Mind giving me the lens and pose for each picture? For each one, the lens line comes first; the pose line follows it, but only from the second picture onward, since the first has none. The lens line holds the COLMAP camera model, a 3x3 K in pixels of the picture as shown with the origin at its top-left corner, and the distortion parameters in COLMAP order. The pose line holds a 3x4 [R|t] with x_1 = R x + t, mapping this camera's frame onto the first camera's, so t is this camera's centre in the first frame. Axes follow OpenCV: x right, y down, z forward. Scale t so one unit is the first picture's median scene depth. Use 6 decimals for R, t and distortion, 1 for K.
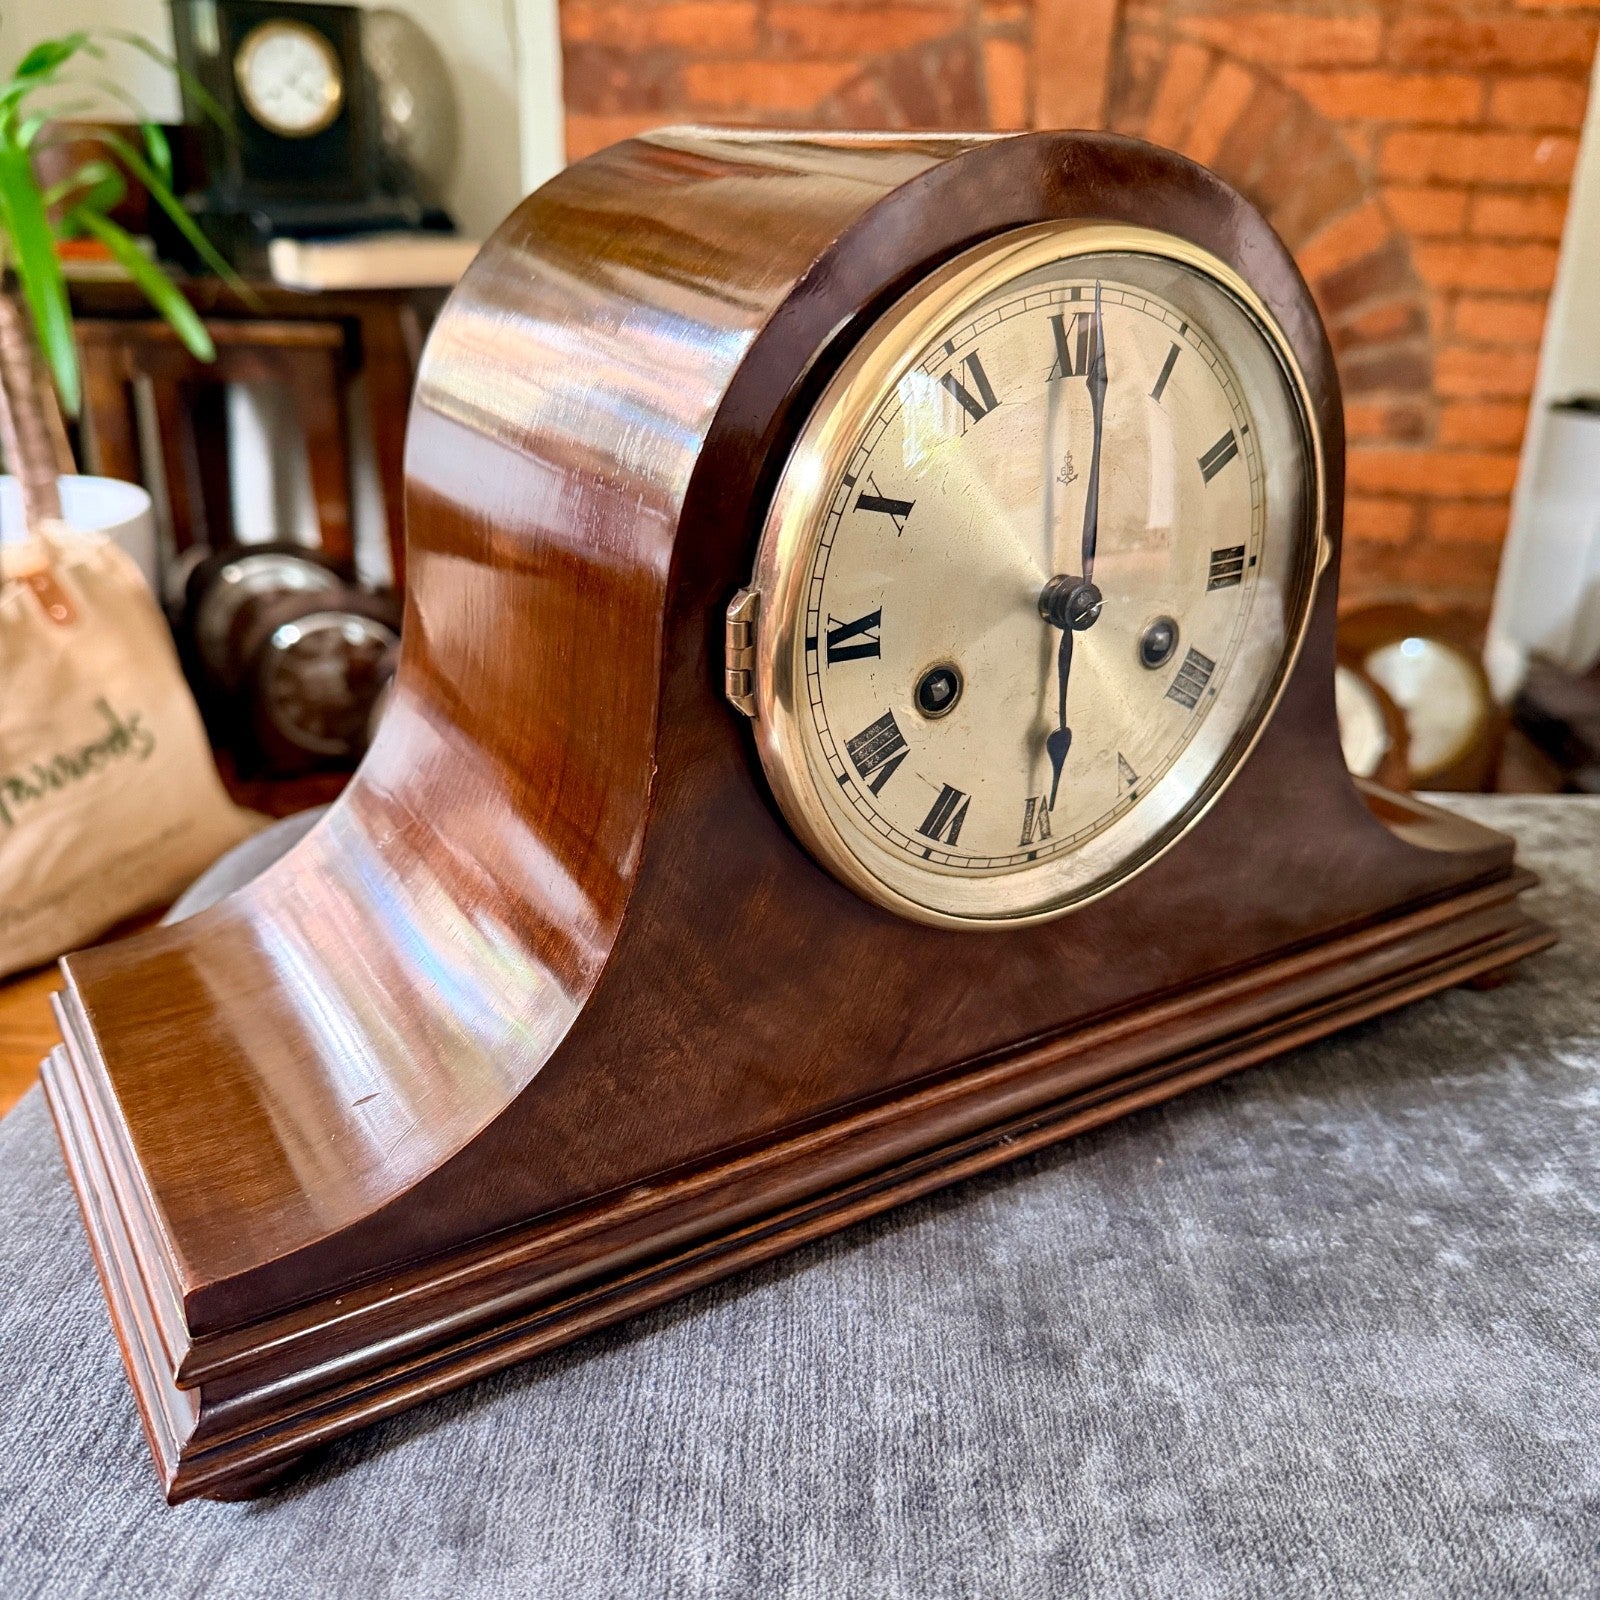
lens RADIAL K [[1553.1, 0, 791.0], [0, 1553.1, 793.2], [0, 0, 1]] dist [-0.019121, 0.000000]
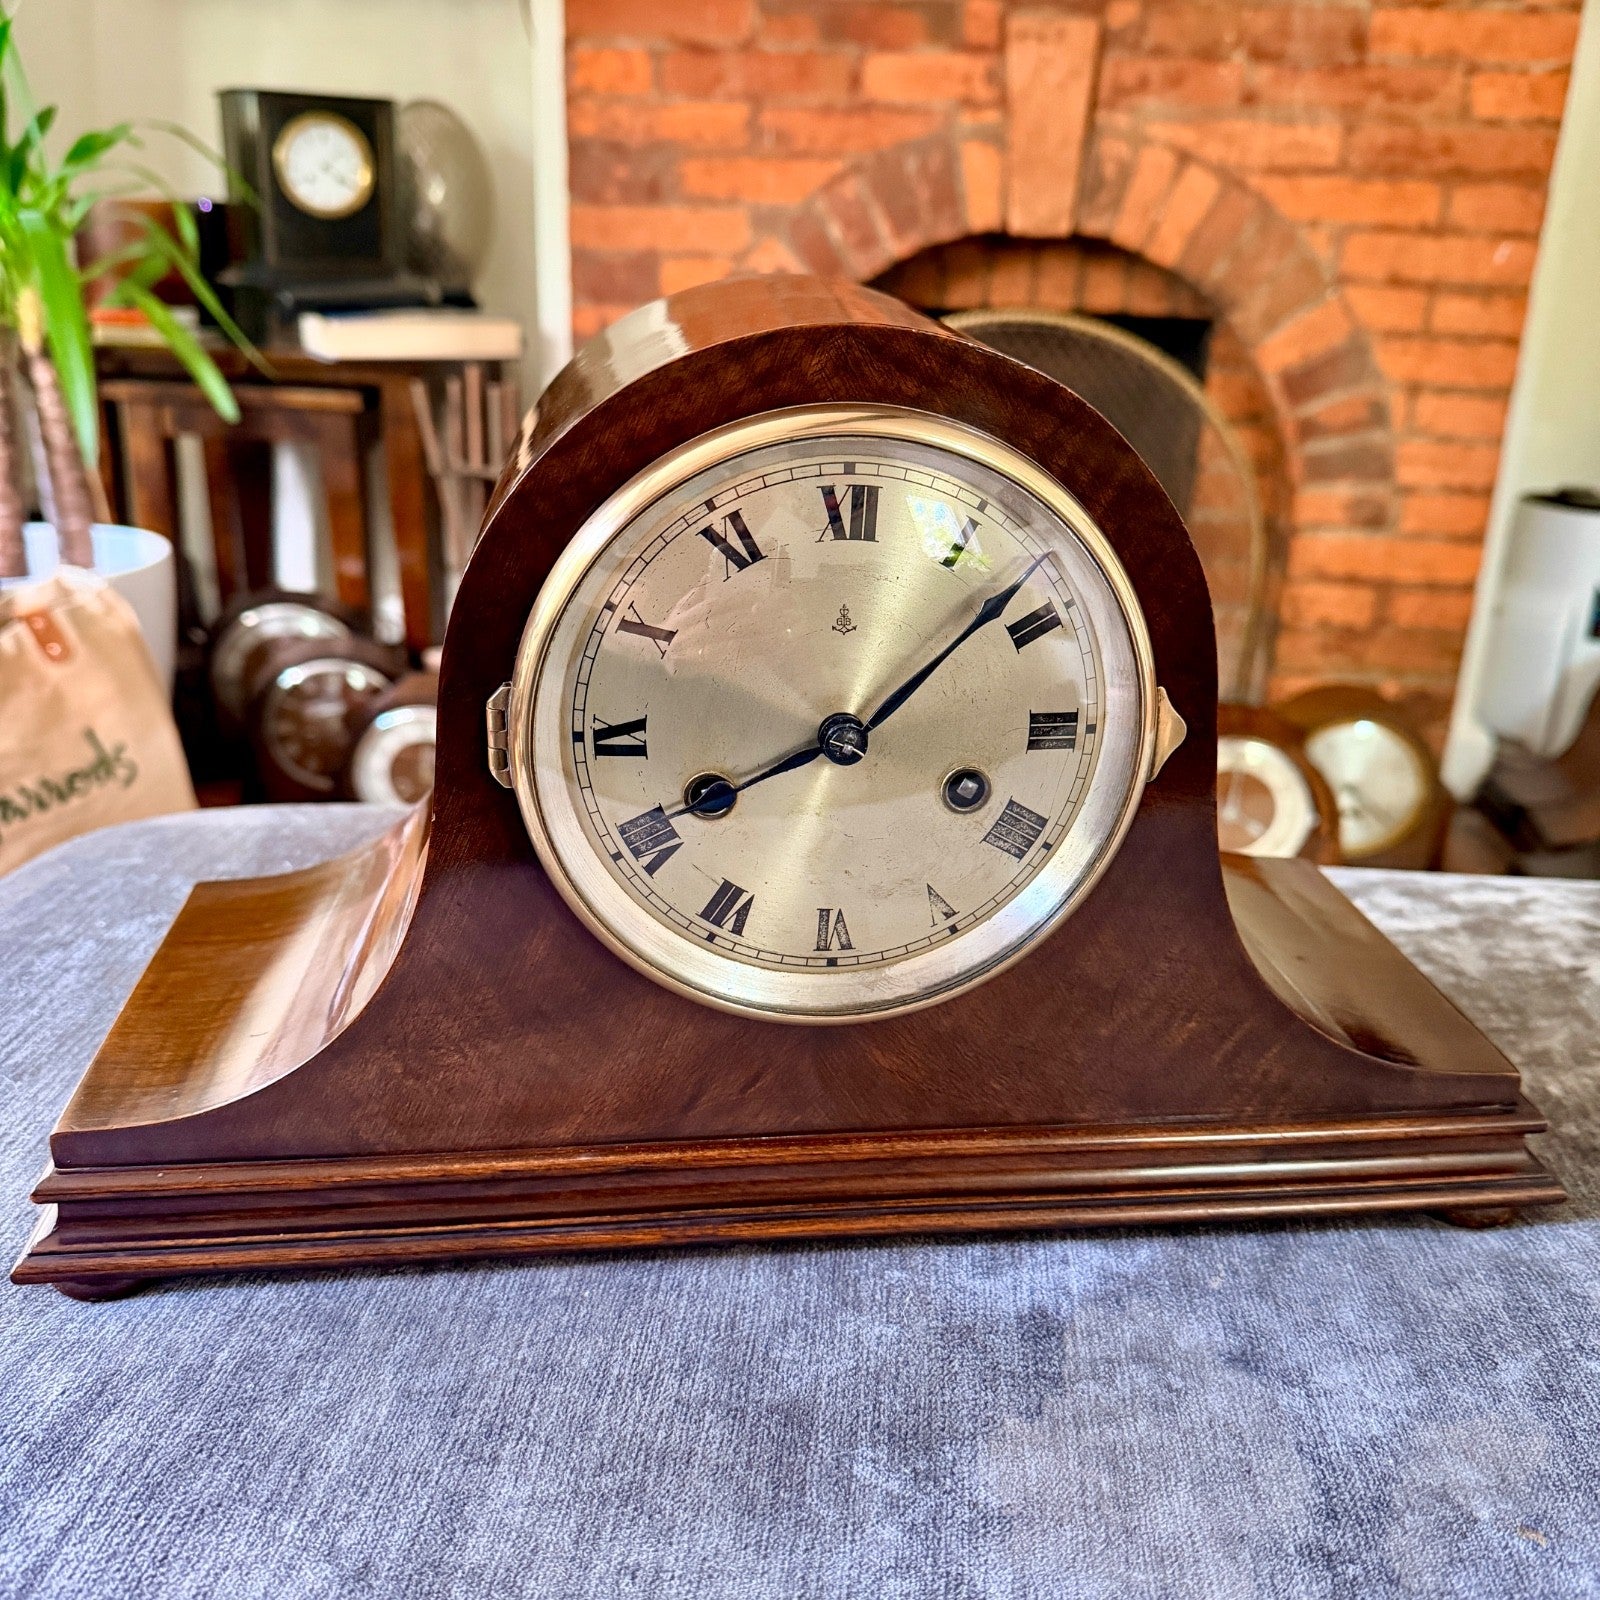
lens RADIAL K [[1553.1, 0, 809.3], [0, 1553.1, 795.5], [0, 0, 1]] dist [-0.019121, 0.000000]
pose [[0.997448, 0.039686, -0.059346, 0.100080], [-0.041716, 0.998572, -0.033373, 0.000242], [0.057937, 0.035764, 0.997679, -0.047708]]
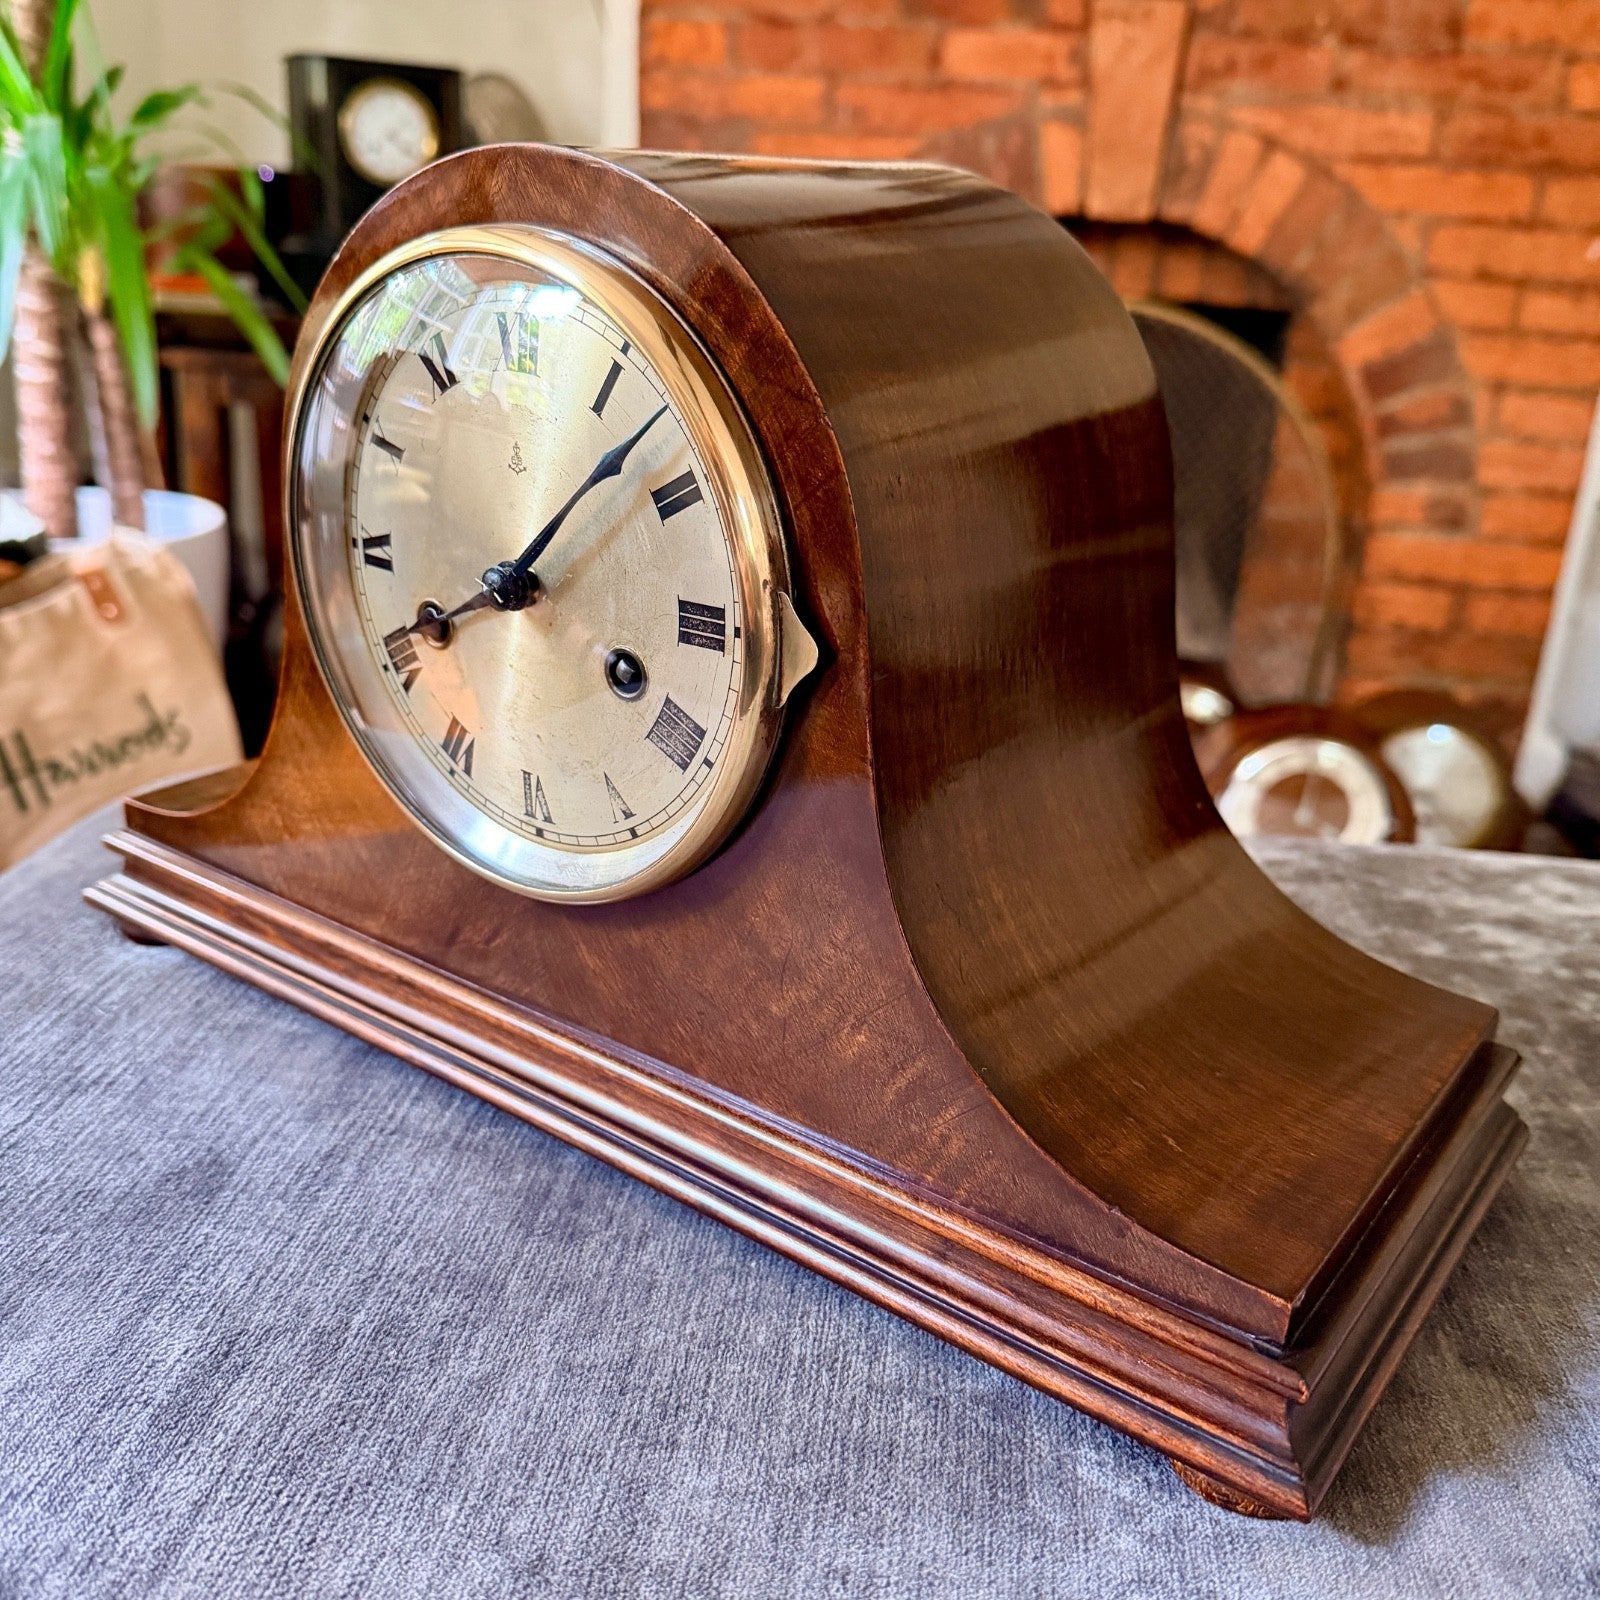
lens RADIAL K [[1553.1, 0, 801.1], [0, 1553.1, 798.7], [0, 0, 1]] dist [-0.019121, 0.000000]
pose [[0.994621, 0.069083, -0.077182, 0.074838], [-0.071929, 0.996805, -0.034722, 0.012161], [0.074536, 0.040087, 0.996412, -0.026573]]
